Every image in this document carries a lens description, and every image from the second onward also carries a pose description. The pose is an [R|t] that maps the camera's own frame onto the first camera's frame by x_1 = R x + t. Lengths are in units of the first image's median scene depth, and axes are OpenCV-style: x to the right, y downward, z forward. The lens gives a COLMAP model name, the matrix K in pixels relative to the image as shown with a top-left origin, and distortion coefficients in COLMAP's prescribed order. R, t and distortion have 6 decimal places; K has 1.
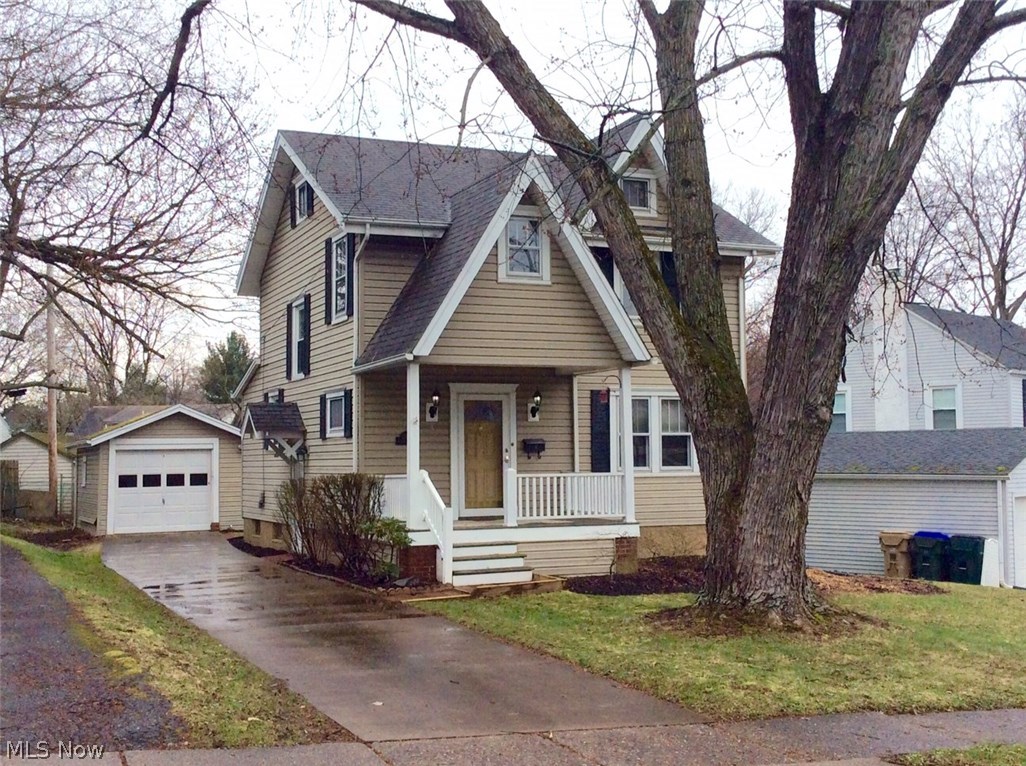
lens RADIAL K [[1278.4, 0, 513.5], [0, 1278.4, 381.6], [0, 0, 1]] dist [0.001251, 0.000000]
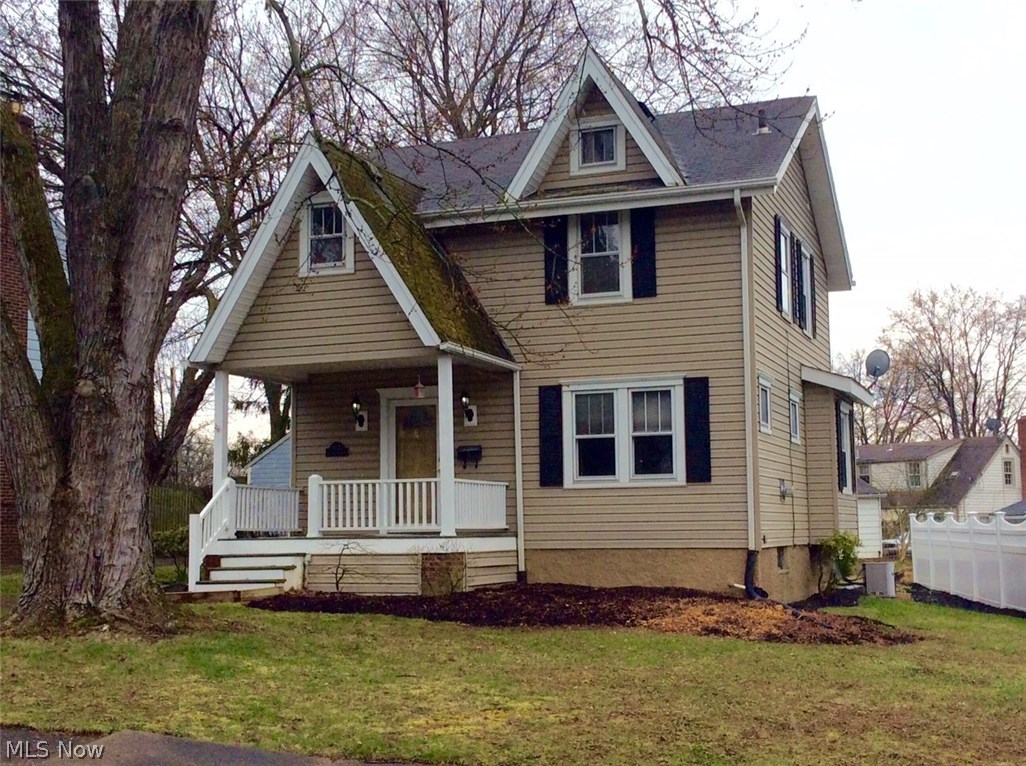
lens RADIAL K [[1364.9, 0, 512.4], [0, 1364.9, 384.7], [0, 0, 1]] dist [0.038608, 0.000000]
pose [[0.689682, -0.072781, -0.720446, 0.720719], [0.046496, 0.997334, -0.056242, 0.057307], [0.722618, 0.005292, 0.691227, 0.368416]]
